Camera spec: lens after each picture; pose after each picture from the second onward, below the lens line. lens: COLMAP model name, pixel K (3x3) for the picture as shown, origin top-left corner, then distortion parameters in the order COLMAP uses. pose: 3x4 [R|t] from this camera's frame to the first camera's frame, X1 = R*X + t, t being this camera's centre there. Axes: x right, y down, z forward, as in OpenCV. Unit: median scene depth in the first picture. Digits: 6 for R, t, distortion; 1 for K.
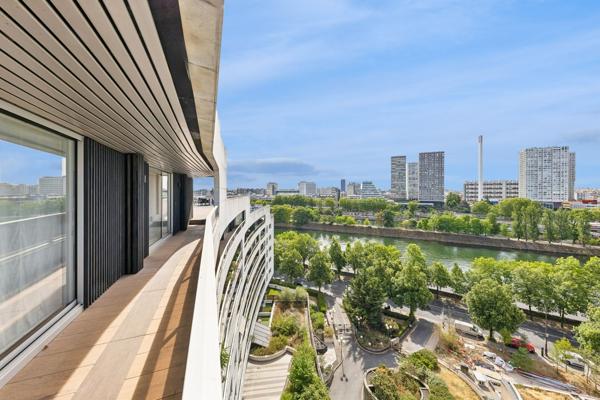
lens RADIAL K [[435.2, 0, 300.5], [0, 435.2, 197.8], [0, 0, 1]] dist [-0.004649, -0.005932]
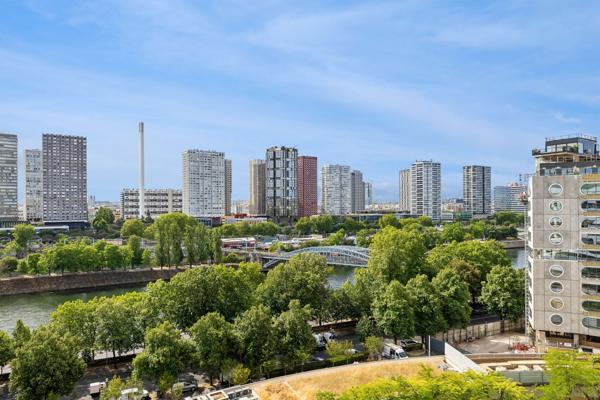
lens RADIAL K [[435.2, 0, 300.0], [0, 435.2, 201.0], [0, 0, 1]] dist [-0.004649, -0.005932]
pose [[0.262814, 0.006753, 0.964823, -0.167288], [0.012786, 0.999863, -0.010482, -0.009680], [-0.964762, 0.015091, 0.262692, 0.564056]]
